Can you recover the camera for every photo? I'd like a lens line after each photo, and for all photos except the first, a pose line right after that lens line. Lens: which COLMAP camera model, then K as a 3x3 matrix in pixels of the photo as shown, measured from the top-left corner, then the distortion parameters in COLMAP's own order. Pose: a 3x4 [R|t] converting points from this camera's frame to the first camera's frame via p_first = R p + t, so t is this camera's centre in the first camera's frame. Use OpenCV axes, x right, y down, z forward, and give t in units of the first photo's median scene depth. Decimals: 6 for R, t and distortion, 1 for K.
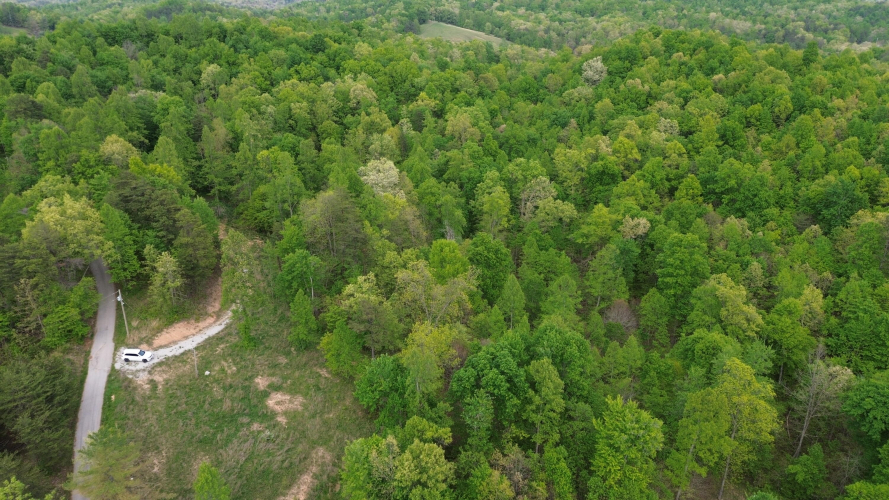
lens RADIAL K [[630.0, 0, 447.3], [0, 630.0, 247.7], [0, 0, 1]] dist [0.083533, -0.082044]
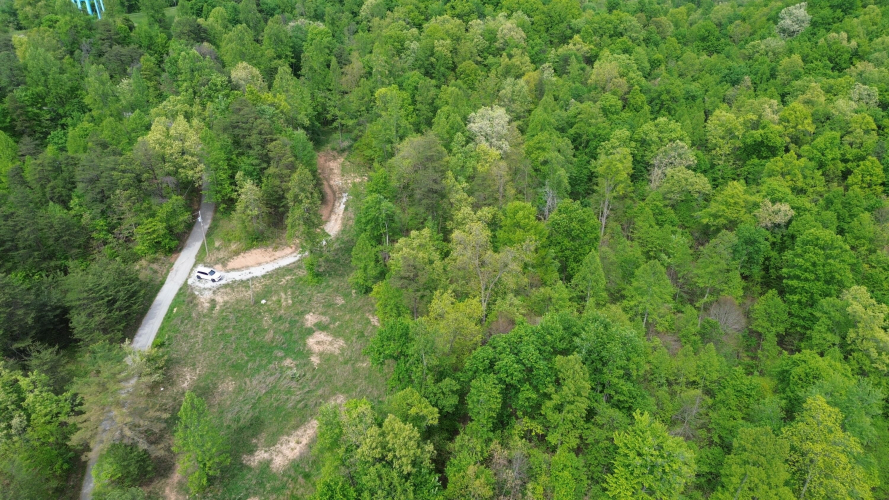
lens RADIAL K [[630.0, 0, 446.2], [0, 630.0, 246.7], [0, 0, 1]] dist [0.083533, -0.082044]
pose [[0.952645, 0.146046, -0.266718, 0.144323], [-0.122128, 0.987024, 0.104254, -0.030784], [0.278482, -0.066743, 0.958119, 0.081228]]
